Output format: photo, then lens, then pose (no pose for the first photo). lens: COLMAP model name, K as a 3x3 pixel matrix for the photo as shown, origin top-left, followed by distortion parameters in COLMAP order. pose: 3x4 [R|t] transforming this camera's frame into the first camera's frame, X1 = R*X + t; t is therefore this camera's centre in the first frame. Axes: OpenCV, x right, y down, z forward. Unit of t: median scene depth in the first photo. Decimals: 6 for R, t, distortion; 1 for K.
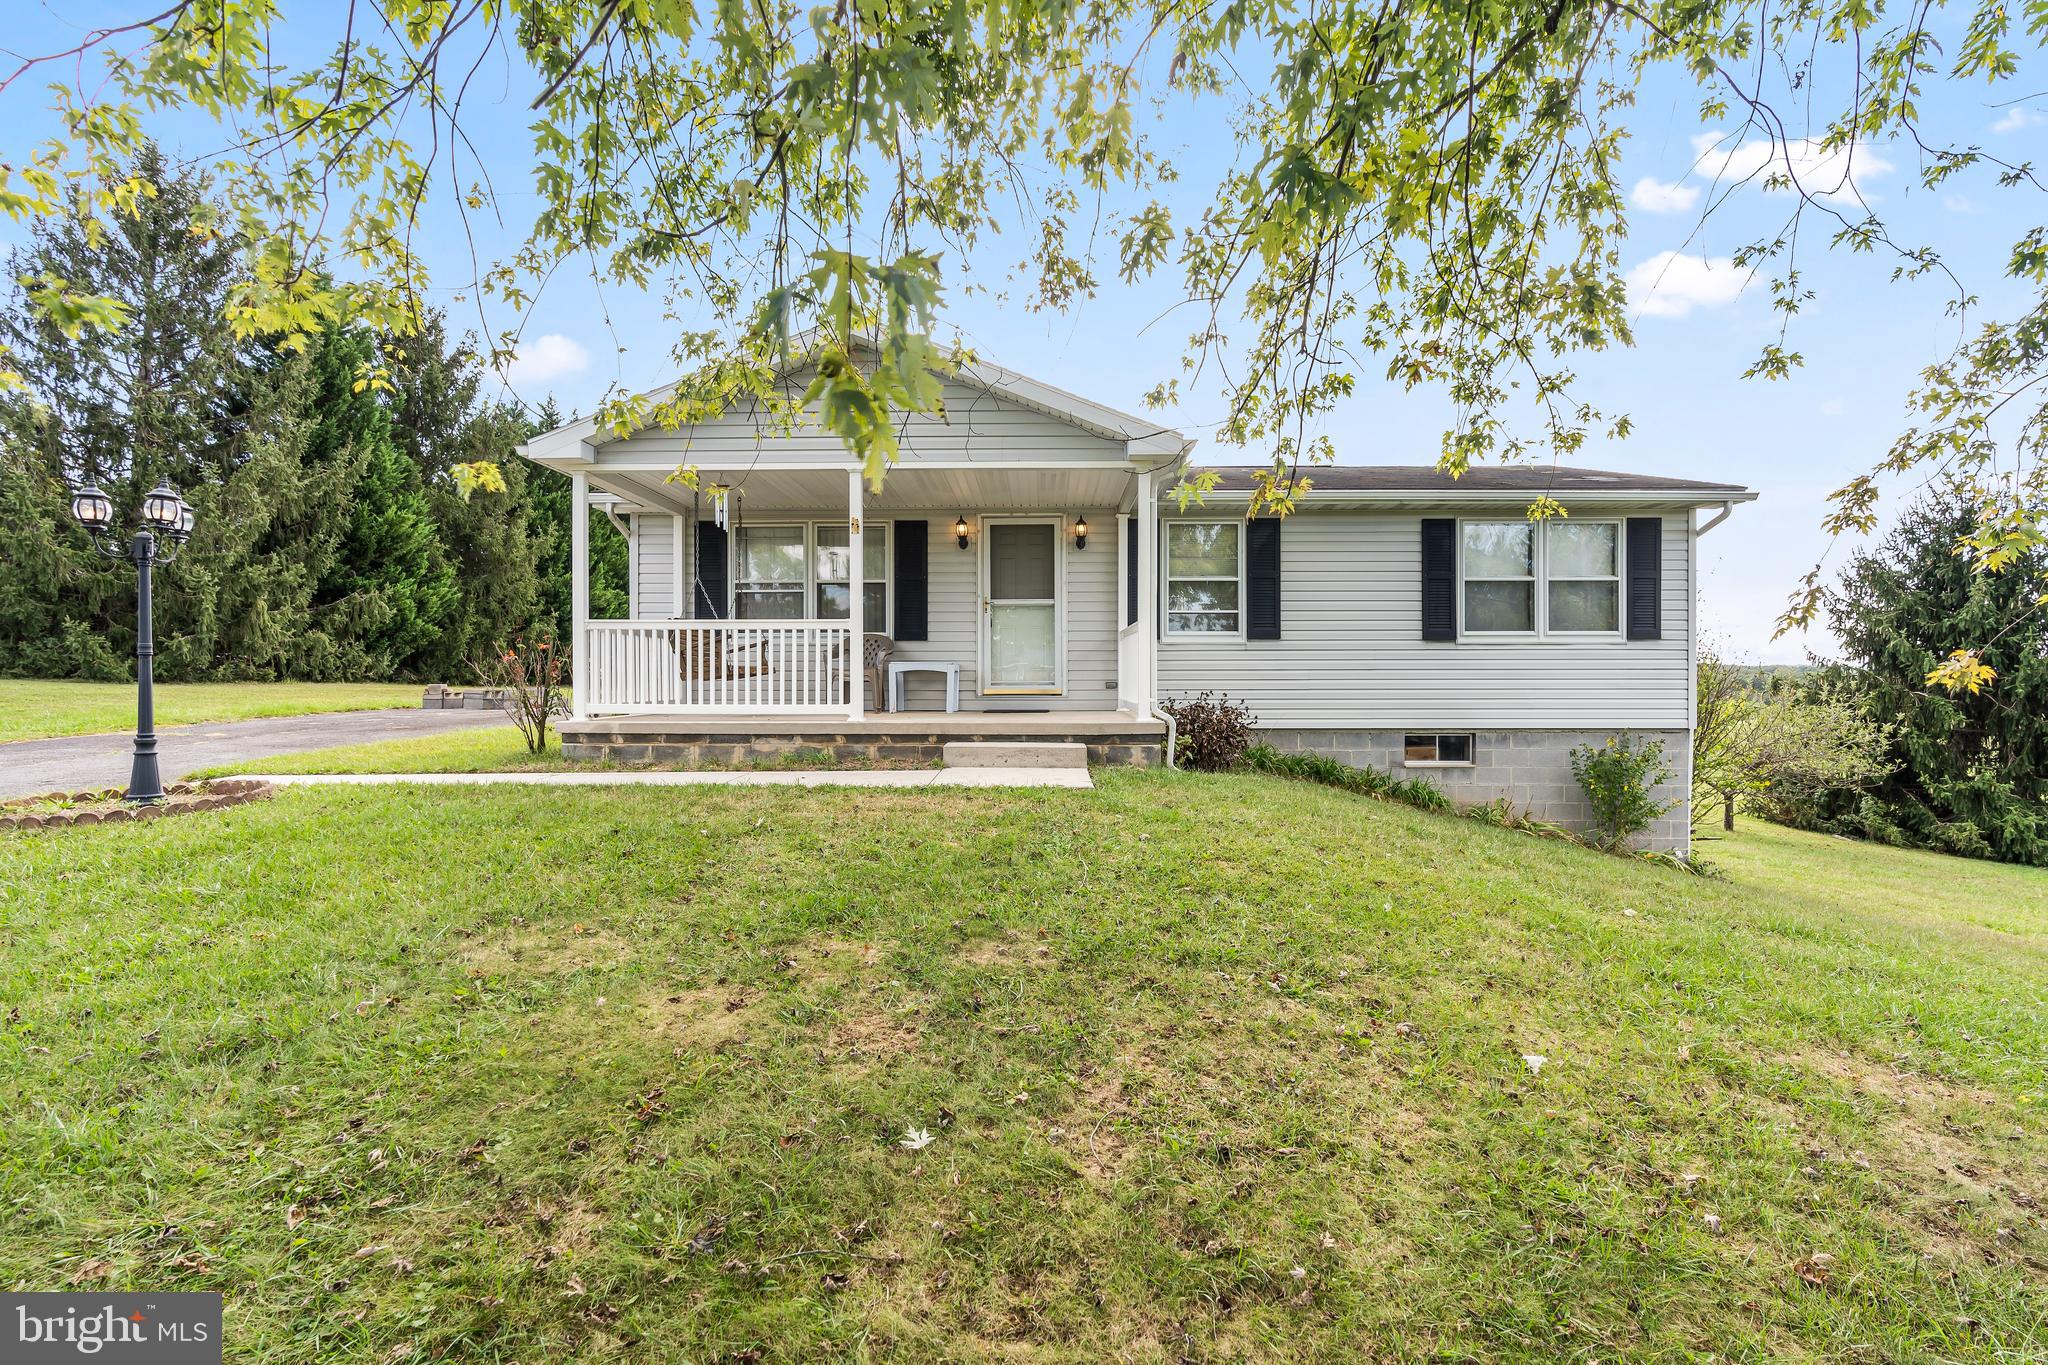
lens RADIAL K [[929.9, 0, 1021.6], [0, 929.9, 689.6], [0, 0, 1]] dist [-0.008113, -0.000133]
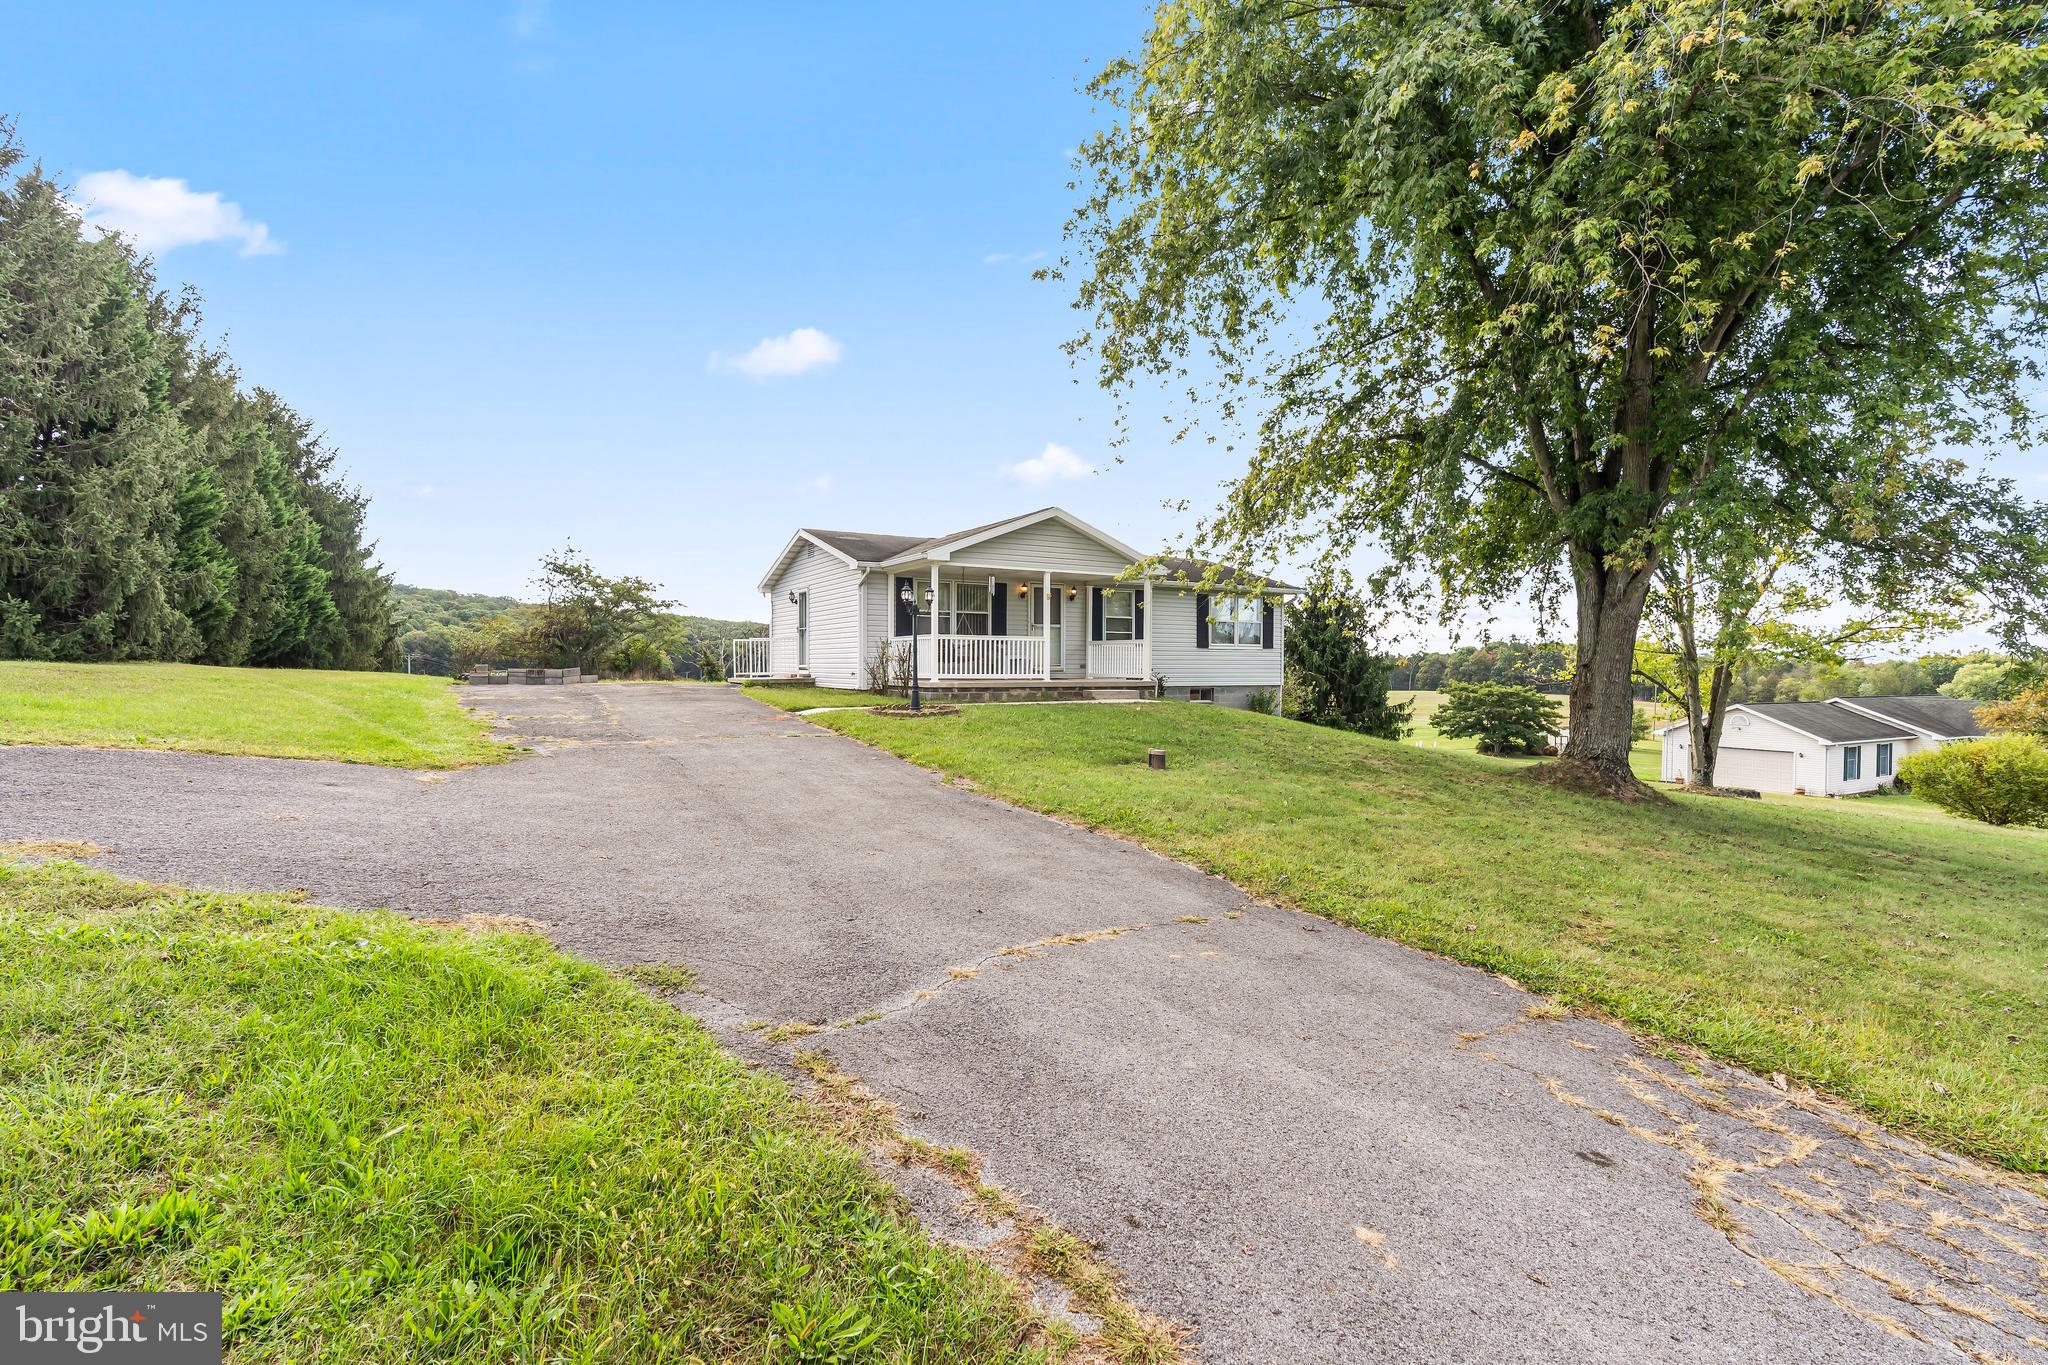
lens RADIAL K [[929.9, 0, 1024.4], [0, 929.9, 677.0], [0, 0, 1]] dist [-0.008113, -0.000133]
pose [[0.856569, -0.000236, 0.516033, -1.112940], [-0.003119, 0.999979, 0.005633, 0.007749], [-0.516024, -0.006434, 0.856550, -0.741211]]
